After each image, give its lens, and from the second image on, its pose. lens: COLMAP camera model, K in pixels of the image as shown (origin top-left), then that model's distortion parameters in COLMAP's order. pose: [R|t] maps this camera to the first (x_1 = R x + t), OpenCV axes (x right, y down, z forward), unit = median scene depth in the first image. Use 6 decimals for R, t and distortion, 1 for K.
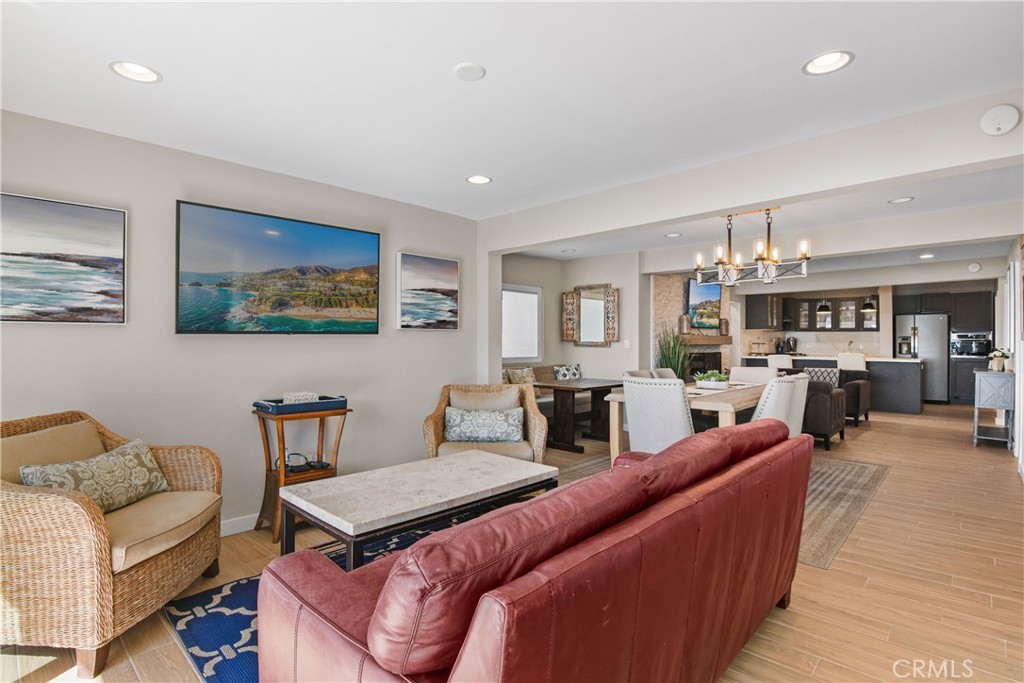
lens RADIAL K [[509.6, 0, 480.0], [0, 509.6, 342.2], [0, 0, 1]] dist [0.001084, 0.000025]
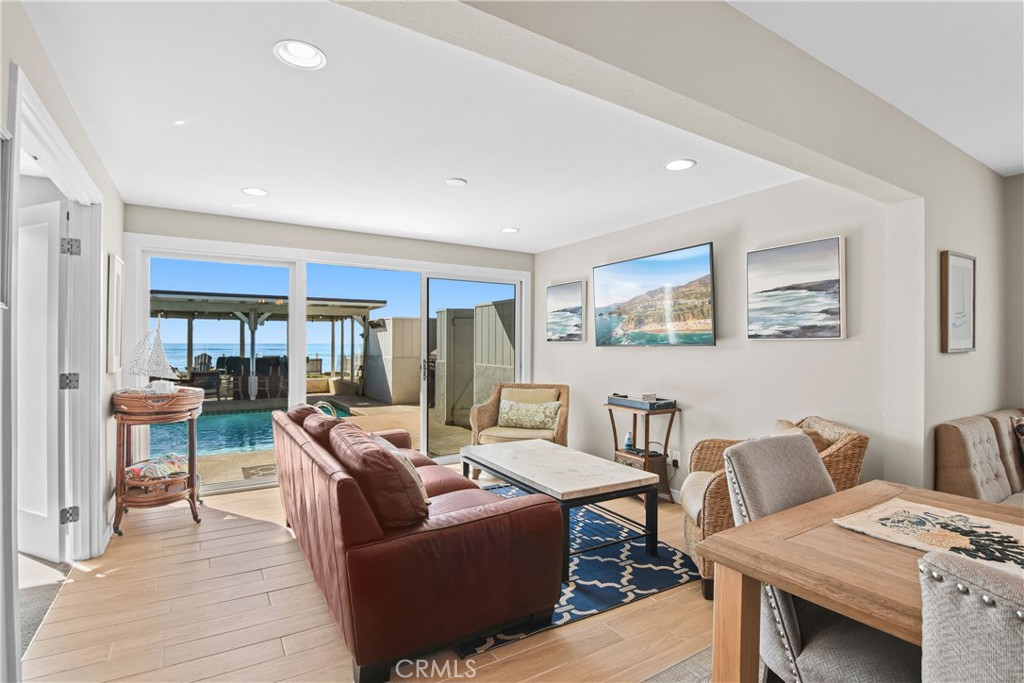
lens RADIAL K [[495.1, 0, 510.7], [0, 495.1, 348.6], [0, 0, 1]] dist [-0.000887, -0.000346]
pose [[-0.214208, -0.000604, -0.976788, 0.700045], [-0.015738, 0.999872, 0.002833, -0.006255], [0.976661, 0.015979, -0.214190, 0.738619]]
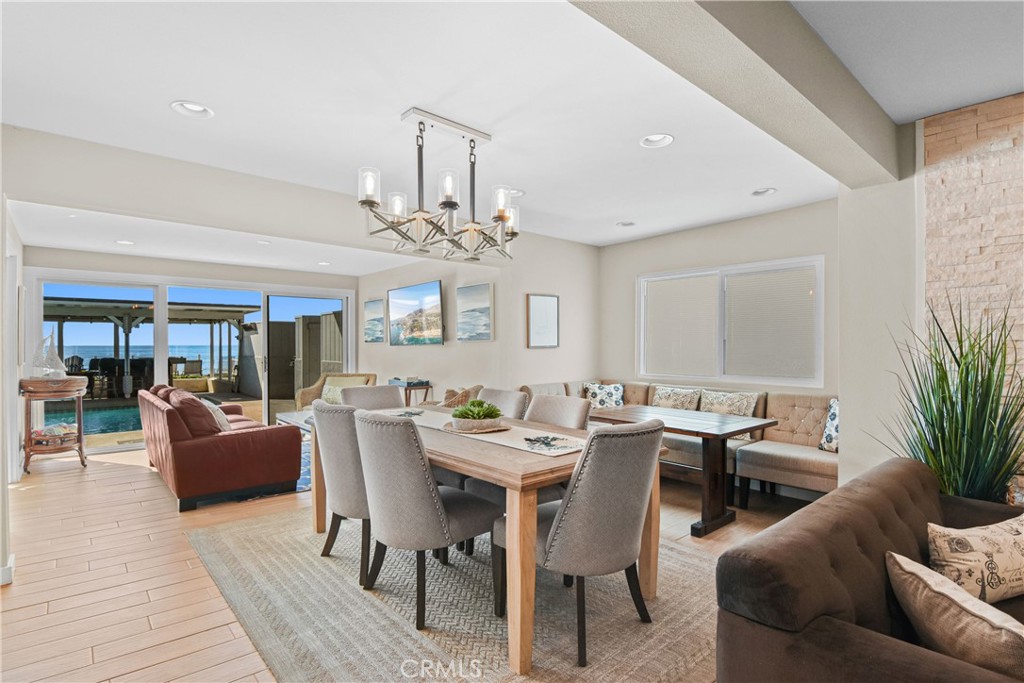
lens RADIAL K [[506.4, 0, 511.7], [0, 506.4, 349.9], [0, 0, 1]] dist [-0.016898, -0.000834]
pose [[-0.044952, 0.002084, -0.998987, 1.158227], [-0.008965, 0.999957, 0.002489, -0.005875], [0.998949, 0.009068, -0.044931, 1.135632]]
